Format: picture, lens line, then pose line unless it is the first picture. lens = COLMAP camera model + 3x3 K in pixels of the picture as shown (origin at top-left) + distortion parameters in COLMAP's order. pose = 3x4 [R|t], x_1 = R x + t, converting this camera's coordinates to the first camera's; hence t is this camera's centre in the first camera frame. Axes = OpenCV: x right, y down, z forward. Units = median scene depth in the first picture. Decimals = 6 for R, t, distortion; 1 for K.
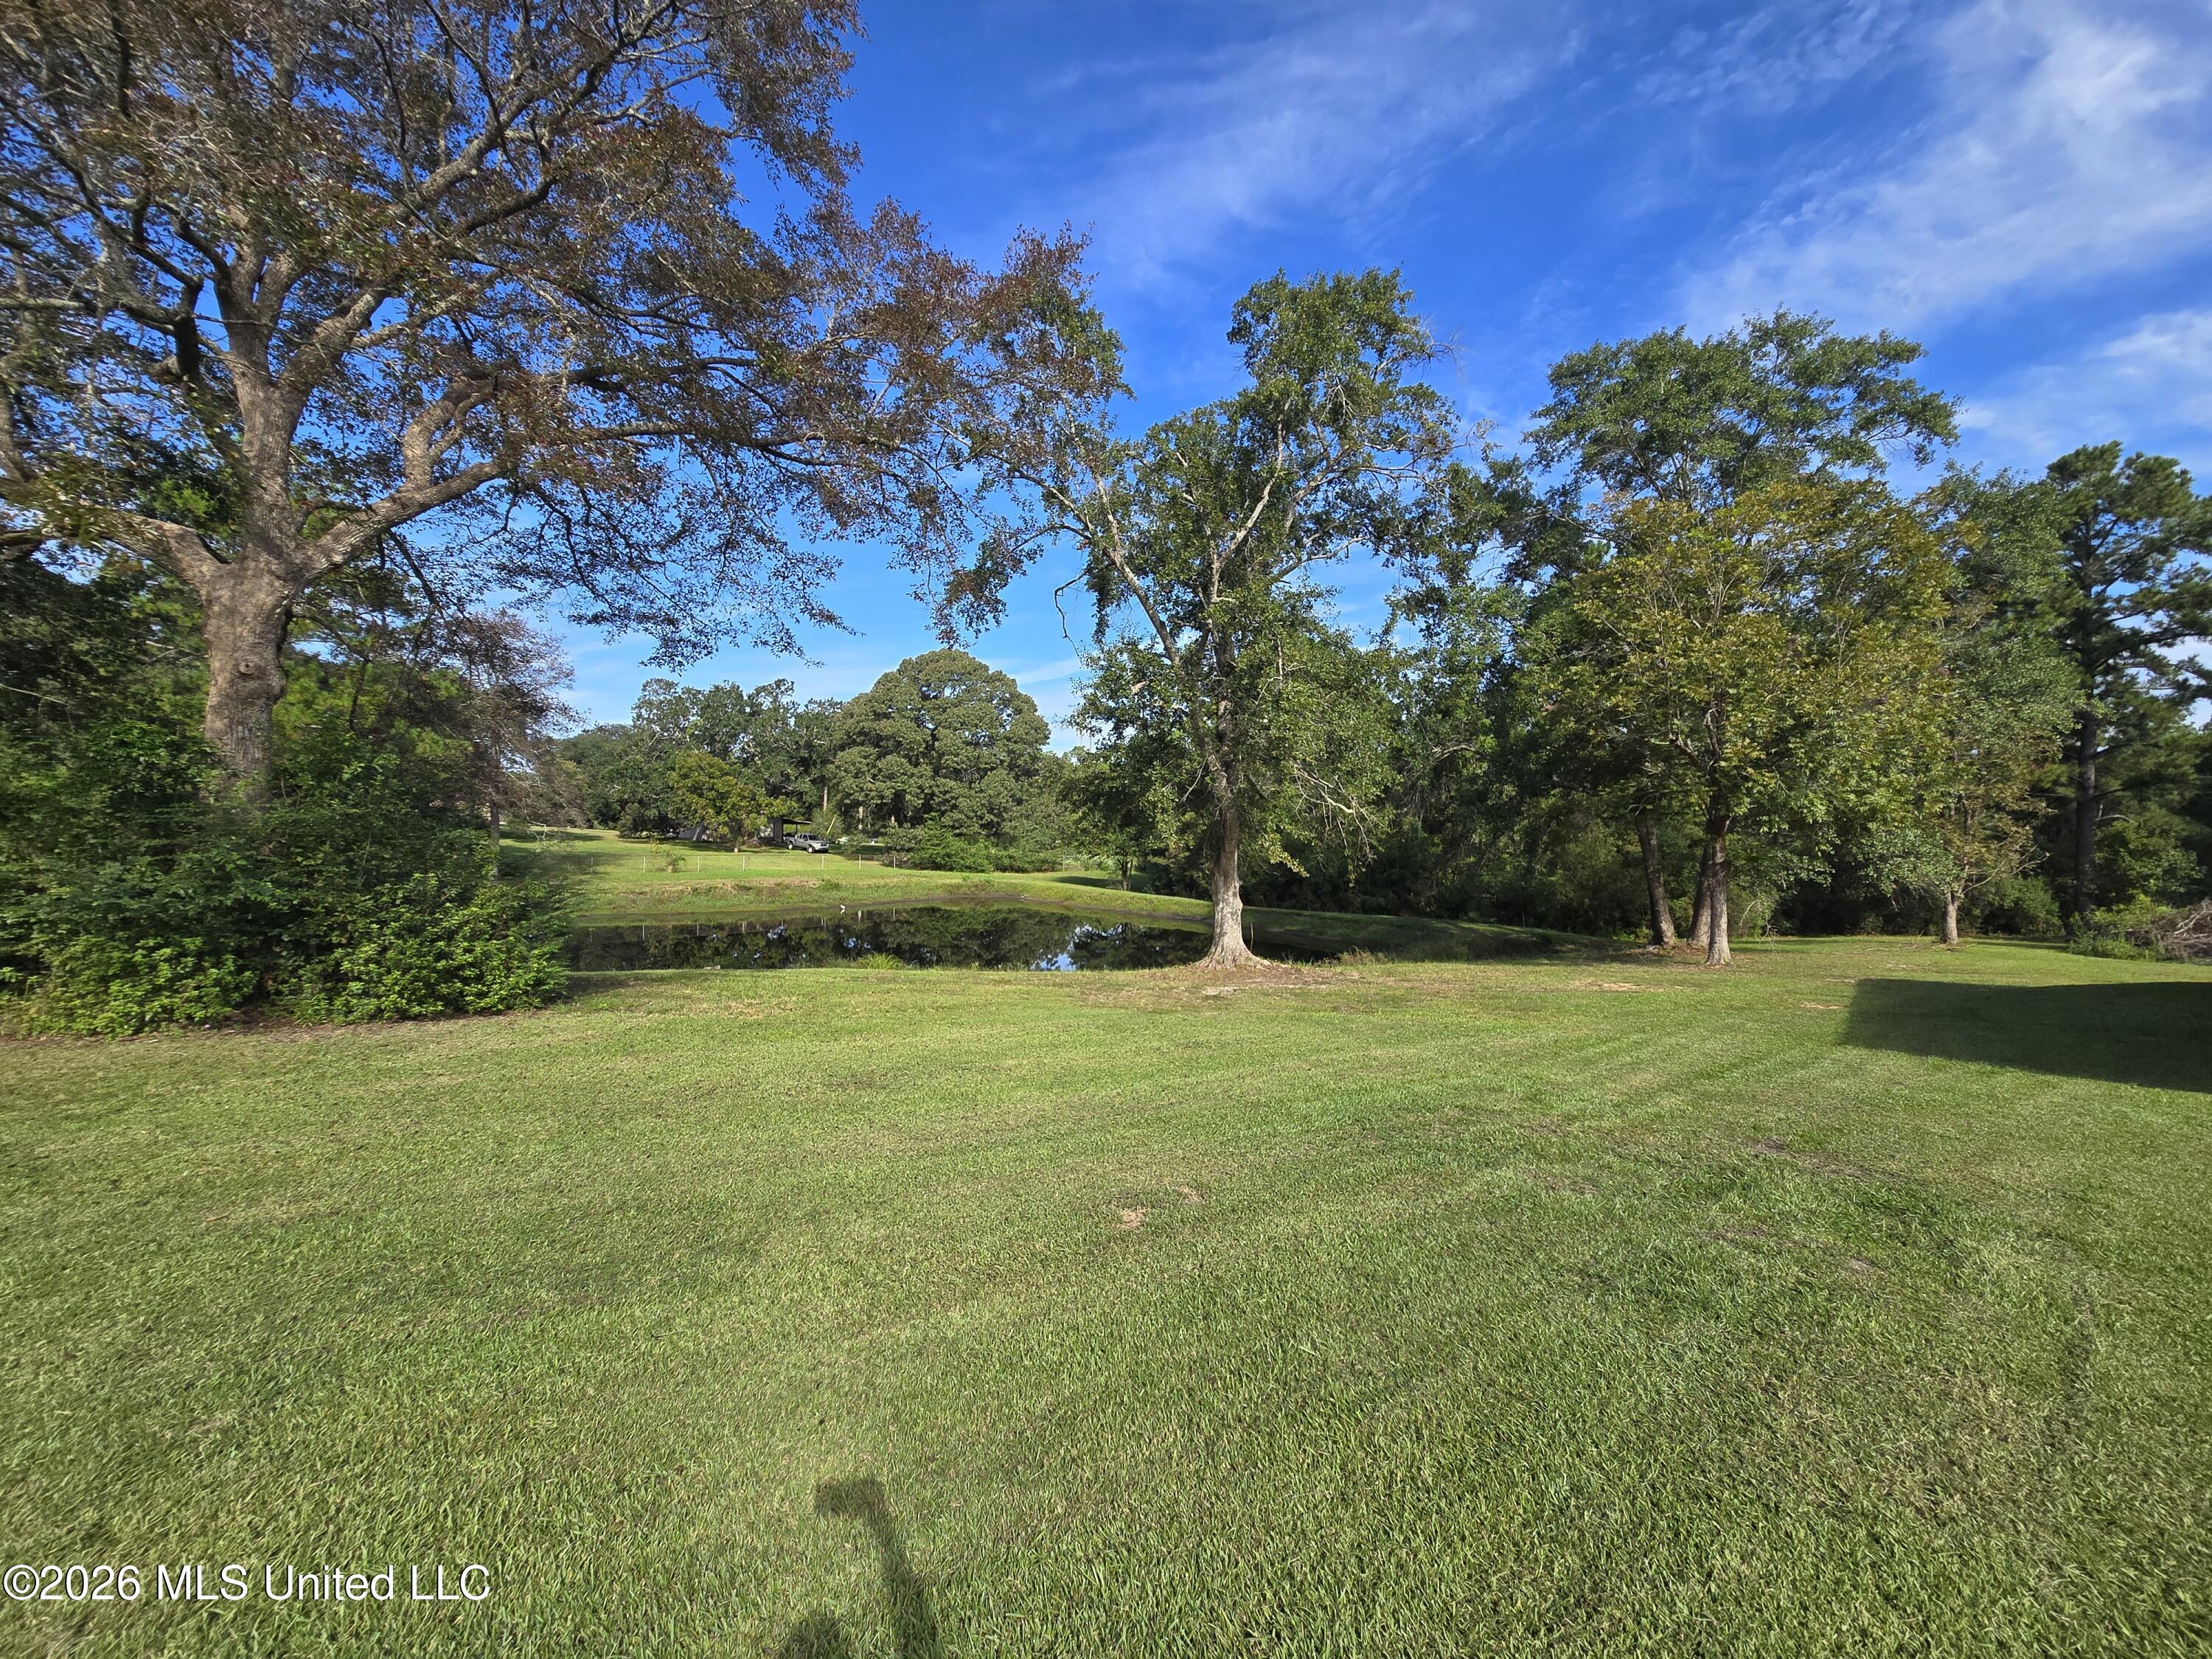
lens RADIAL K [[905.3, 0, 1108.2], [0, 905.3, 840.8], [0, 0, 1]] dist [0.001623, 0.000451]
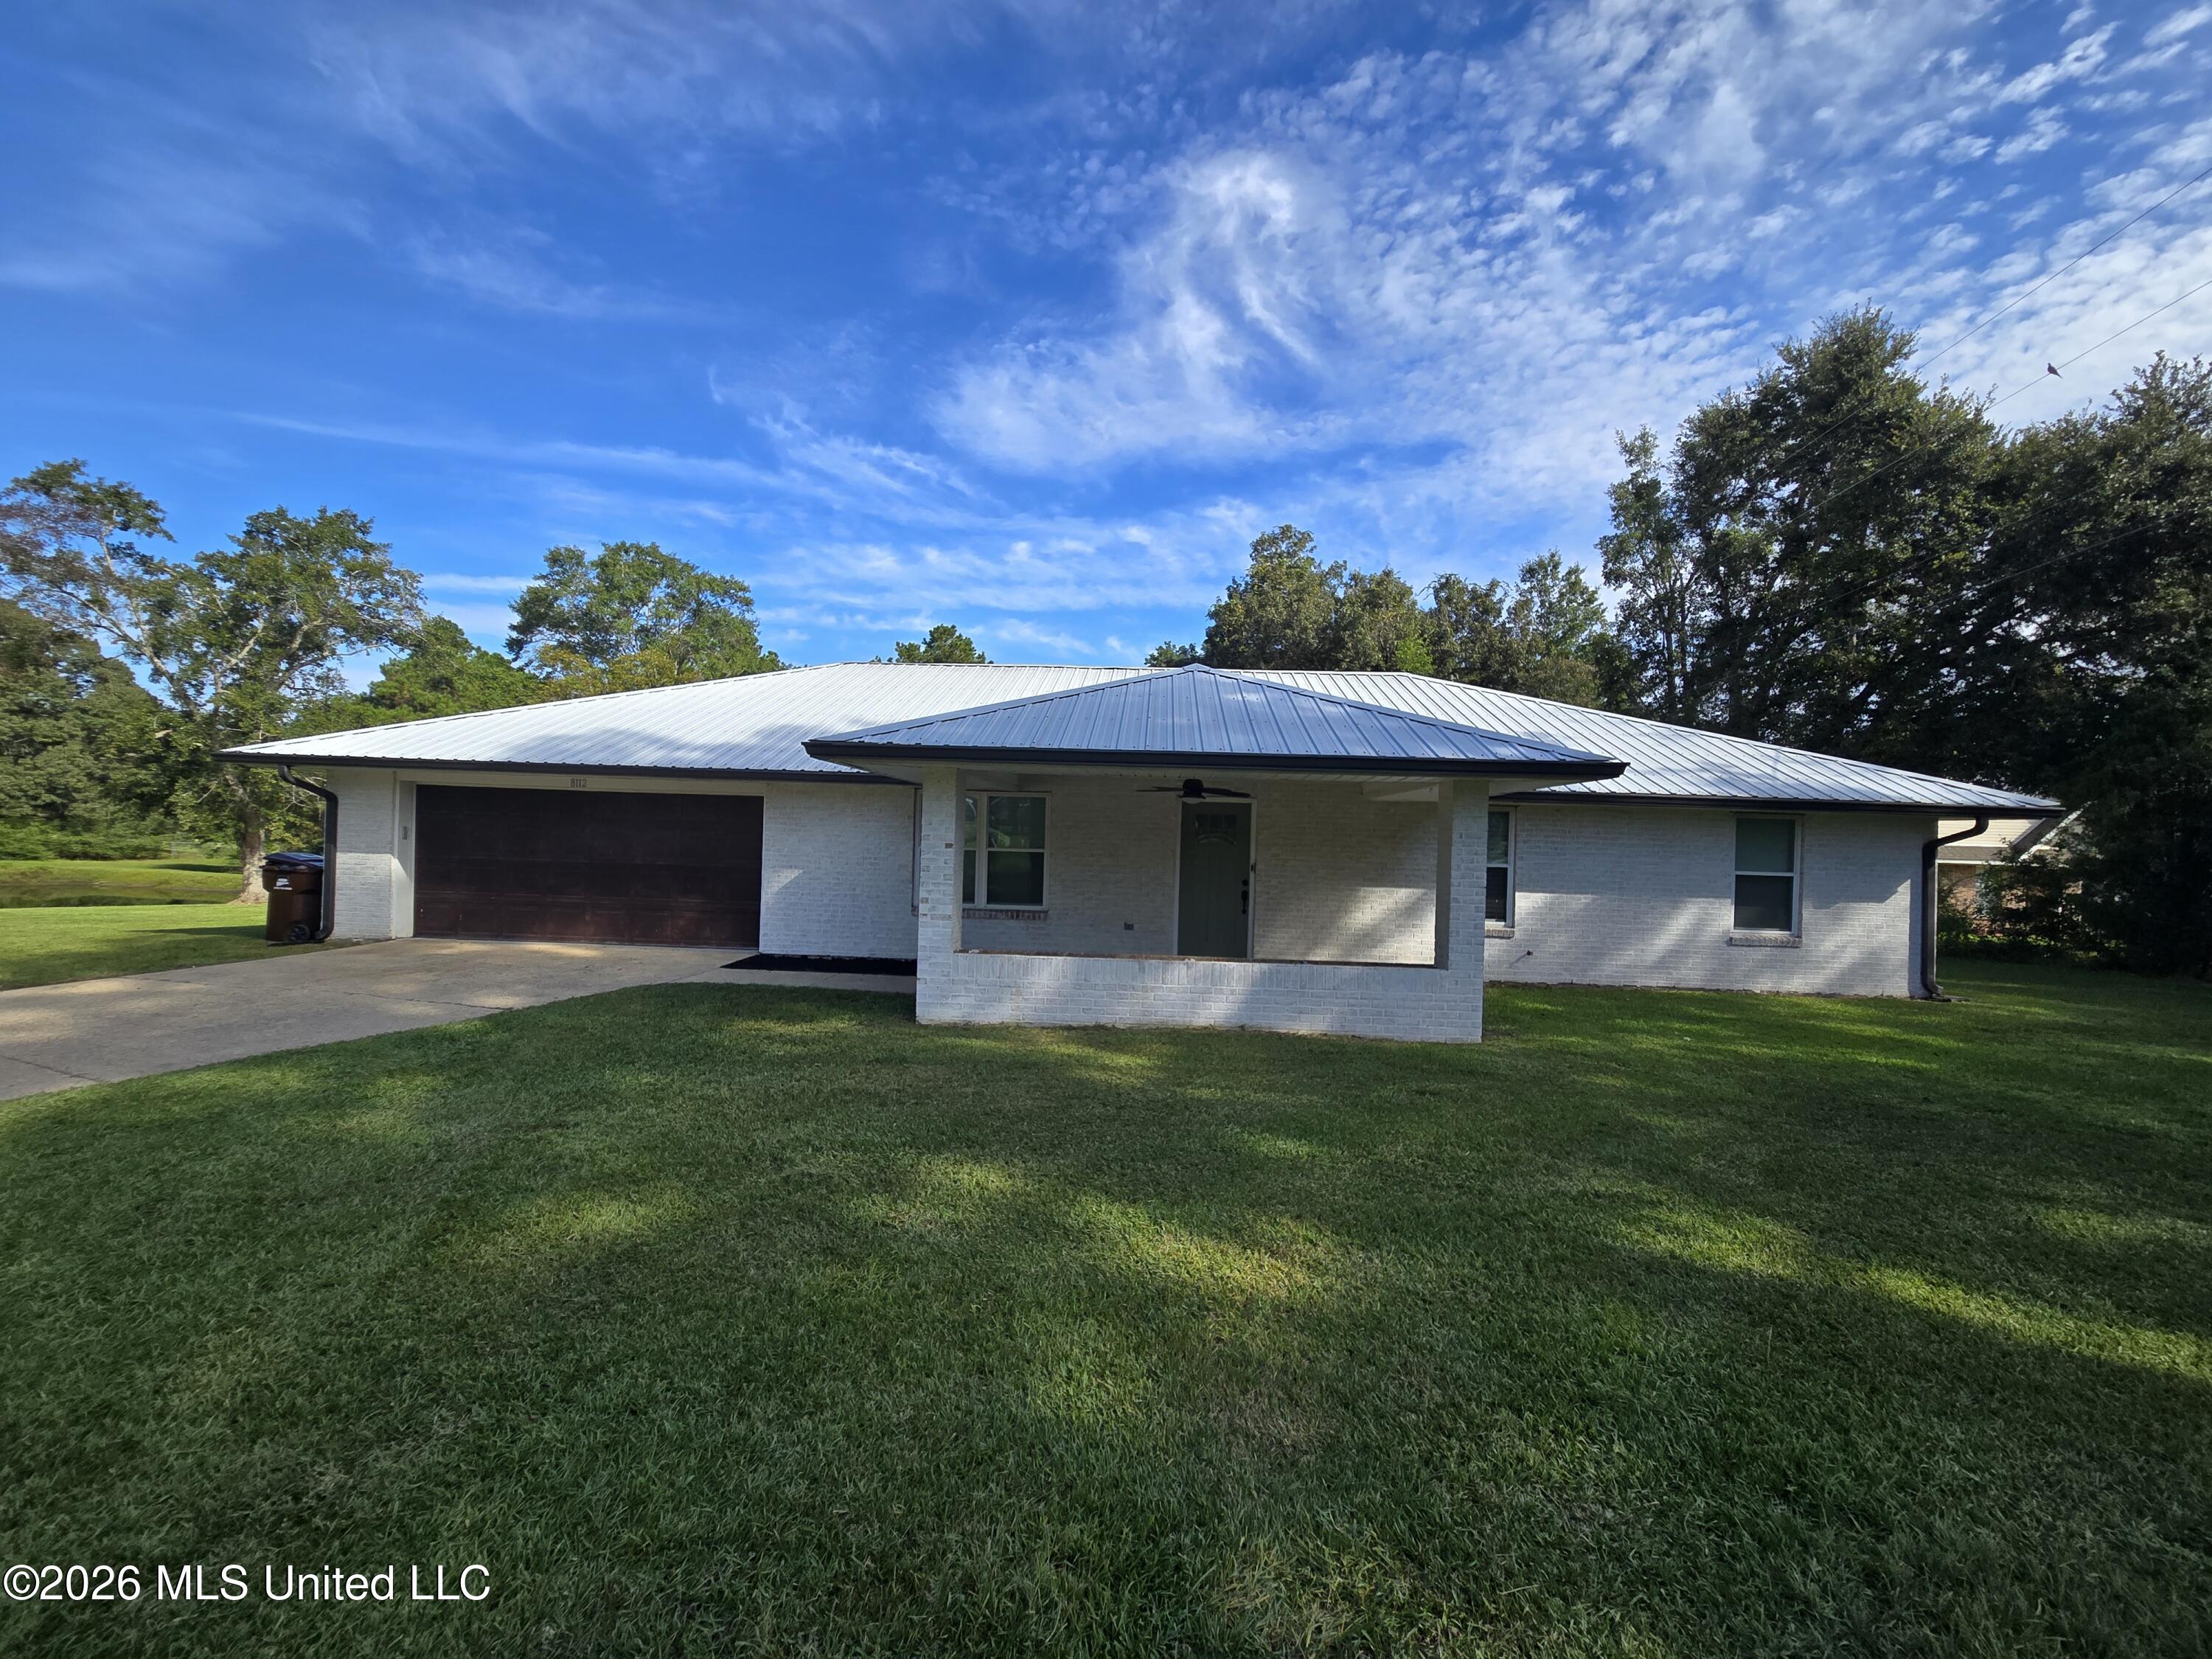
lens RADIAL K [[905.3, 0, 1097.0], [0, 905.3, 831.3], [0, 0, 1]] dist [0.001623, 0.000451]
pose [[0.754024, 0.017717, 0.656608, 0.055182], [-0.014992, 0.999840, -0.009763, 0.000092], [-0.656676, -0.002482, 0.754169, -0.320612]]
